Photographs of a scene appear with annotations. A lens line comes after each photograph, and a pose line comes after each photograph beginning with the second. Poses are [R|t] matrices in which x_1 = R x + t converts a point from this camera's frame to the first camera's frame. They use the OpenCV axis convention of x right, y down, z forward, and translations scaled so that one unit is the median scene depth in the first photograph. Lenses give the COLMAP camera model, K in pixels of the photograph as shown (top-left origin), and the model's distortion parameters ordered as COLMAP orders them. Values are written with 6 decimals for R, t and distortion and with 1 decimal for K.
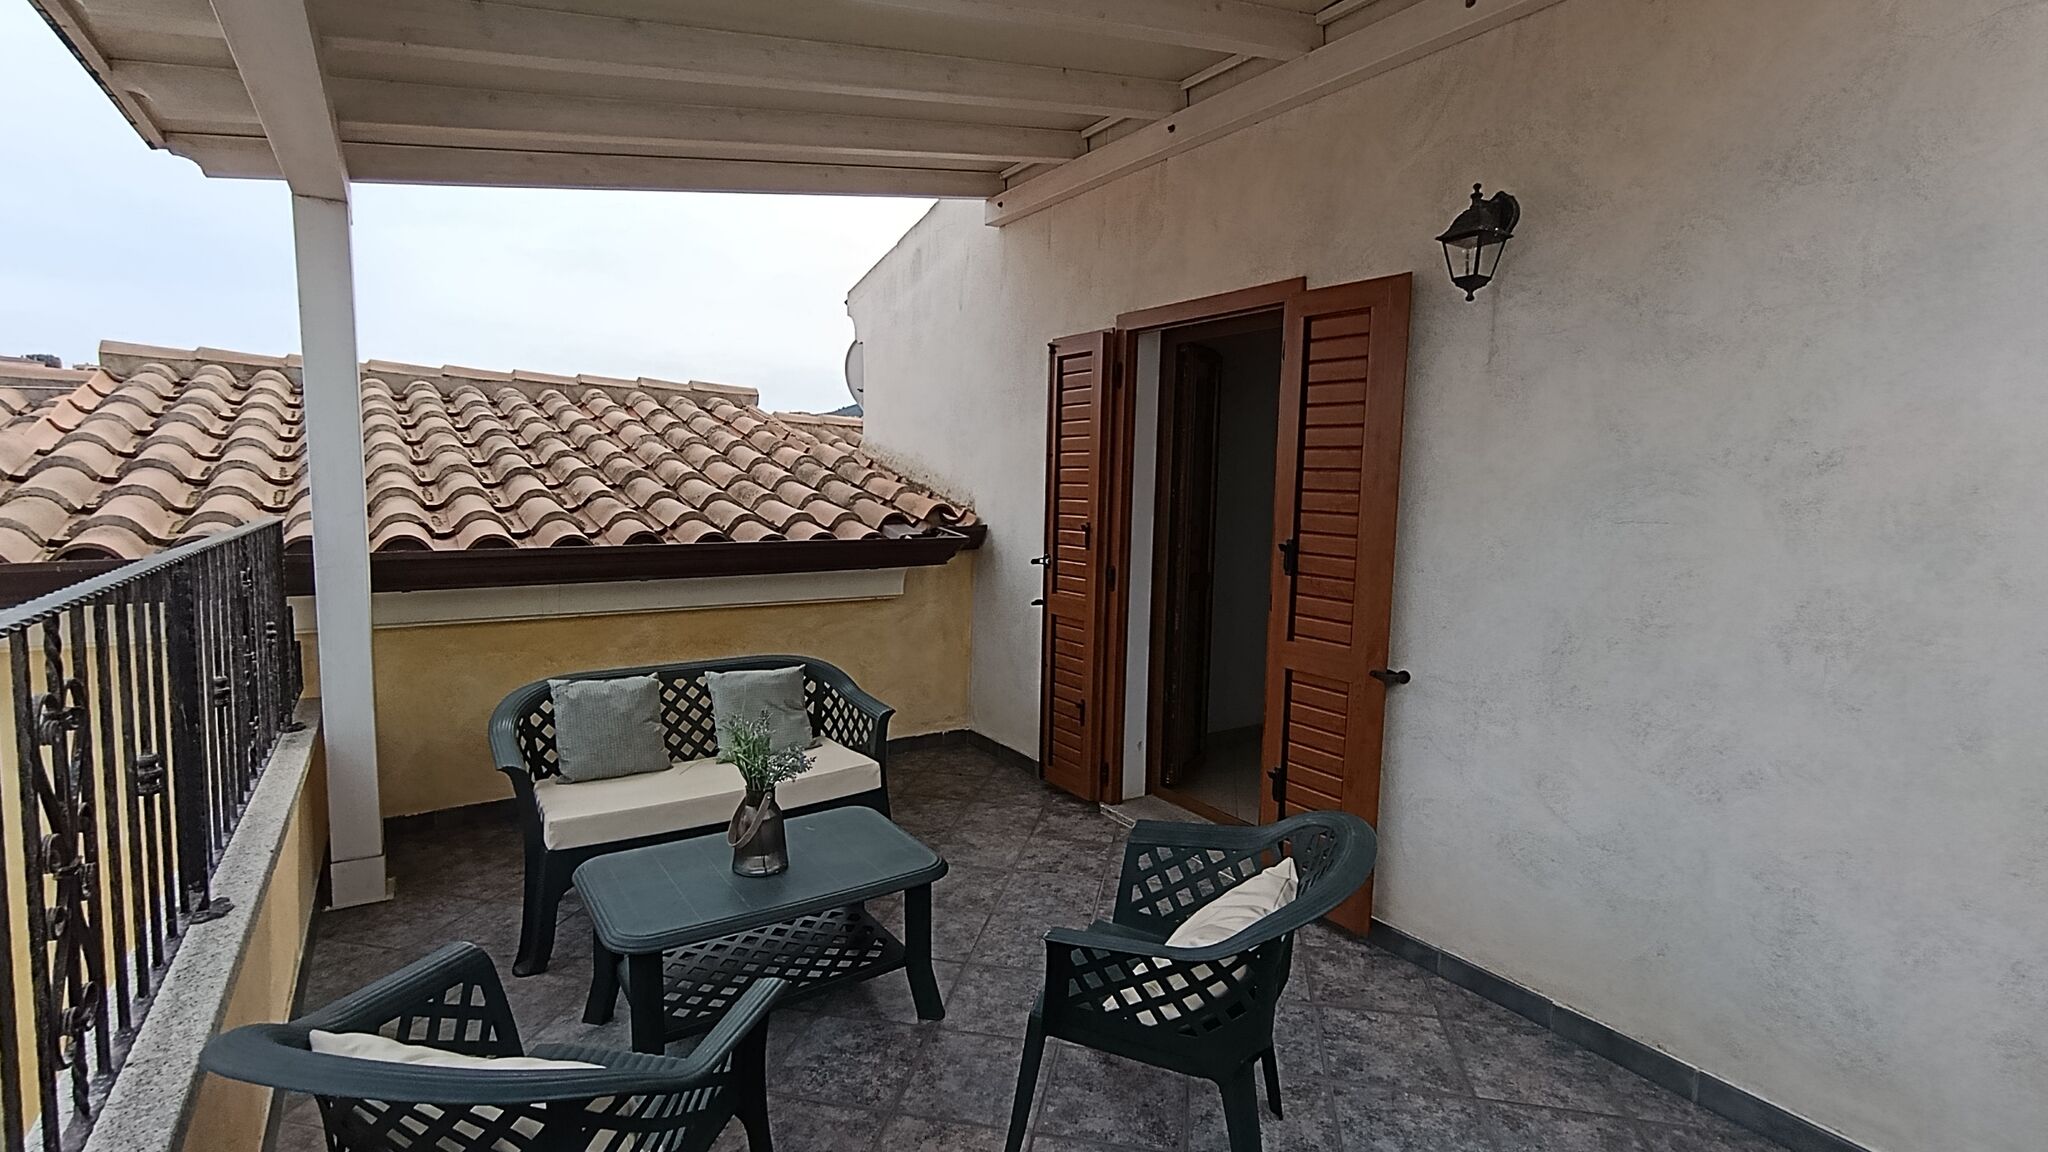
lens RADIAL K [[934.9, 0, 1029.0], [0, 934.9, 568.5], [0, 0, 1]] dist [-0.008752, 0.006308]
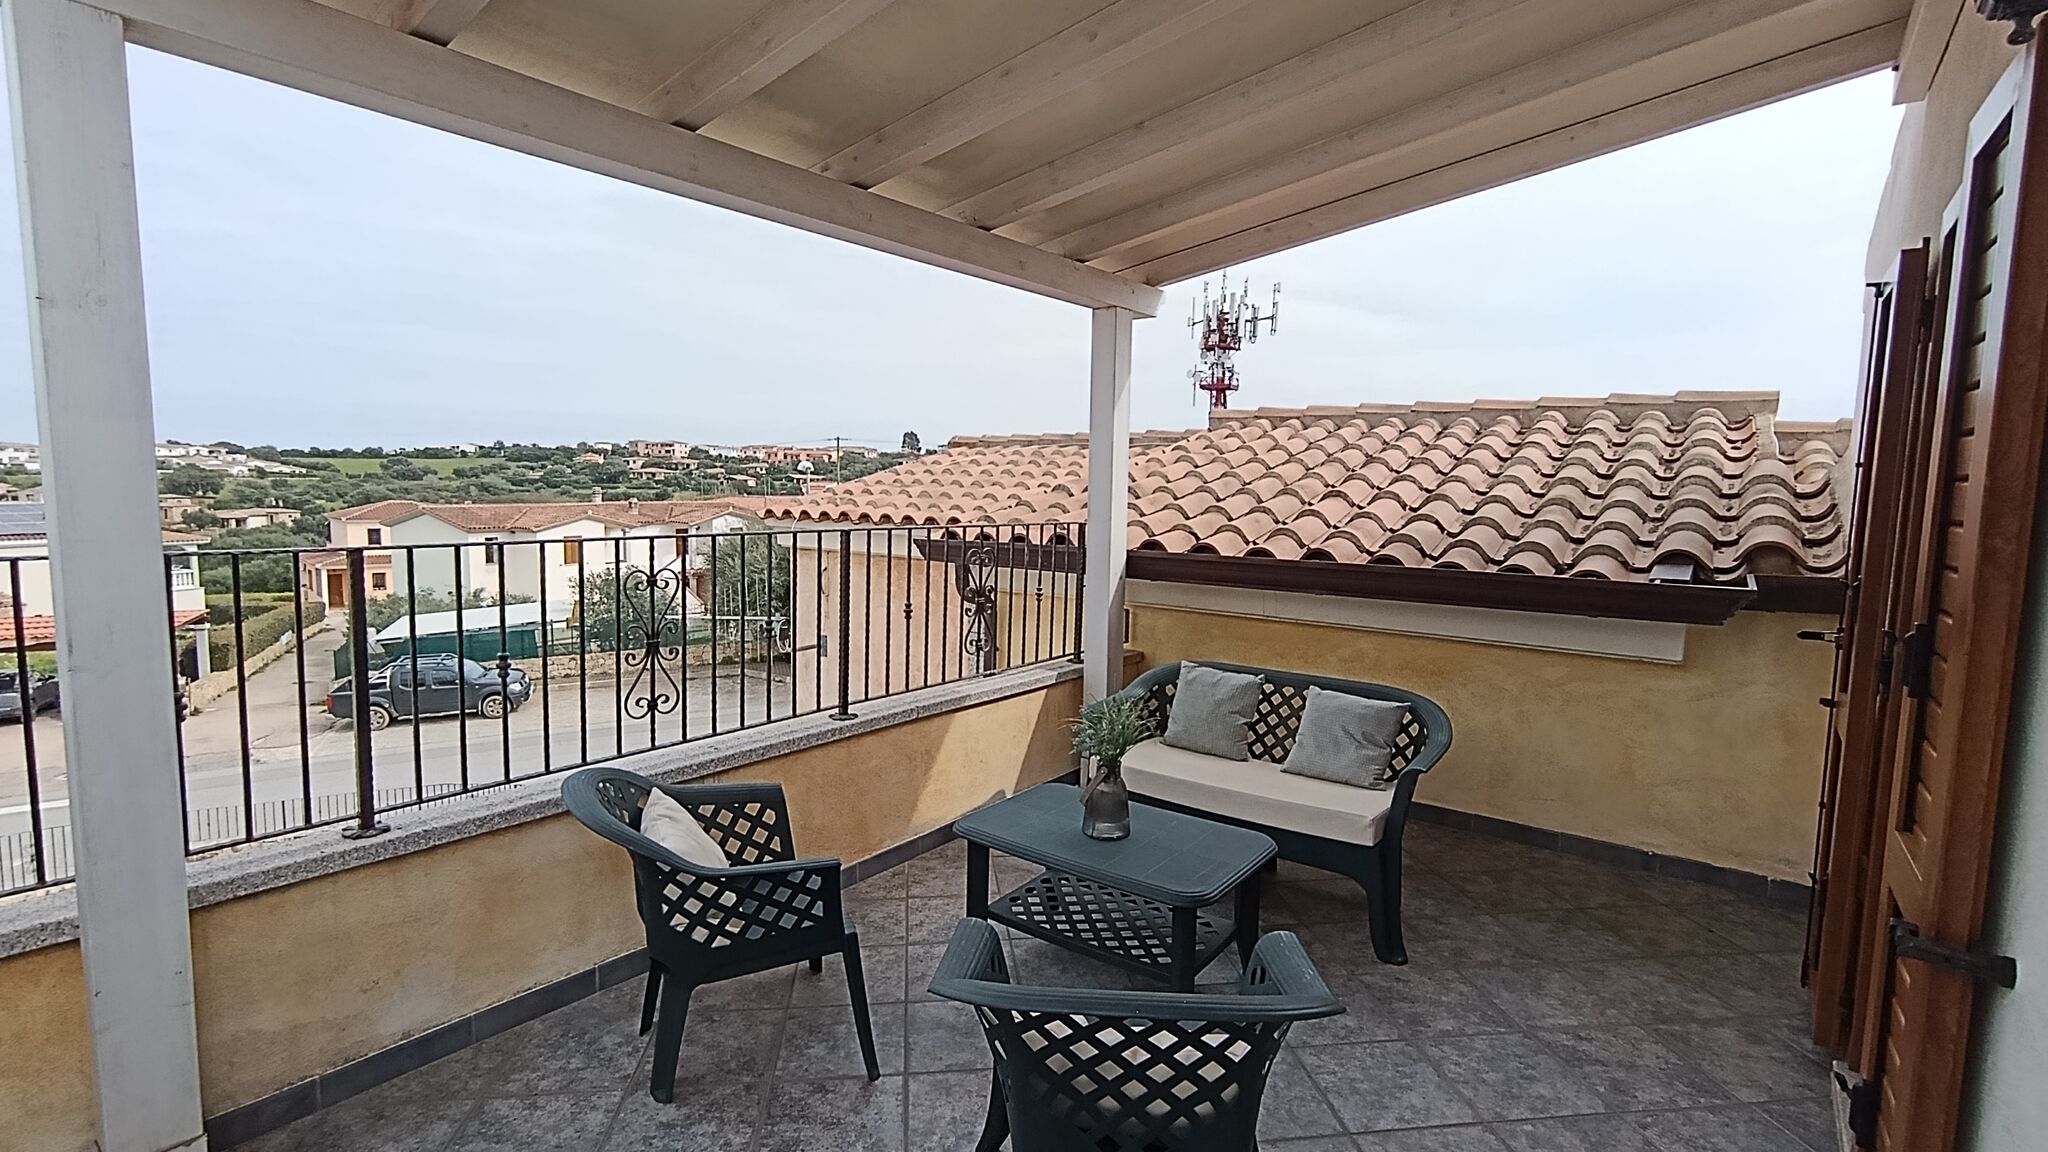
lens RADIAL K [[934.9, 0, 1014.1], [0, 934.9, 568.6], [0, 0, 1]] dist [-0.008752, 0.006308]
pose [[0.309167, 0.070177, -0.948415, 0.493126], [-0.105233, 0.993674, 0.039222, -0.022177], [0.945168, 0.087678, 0.314596, 0.338368]]
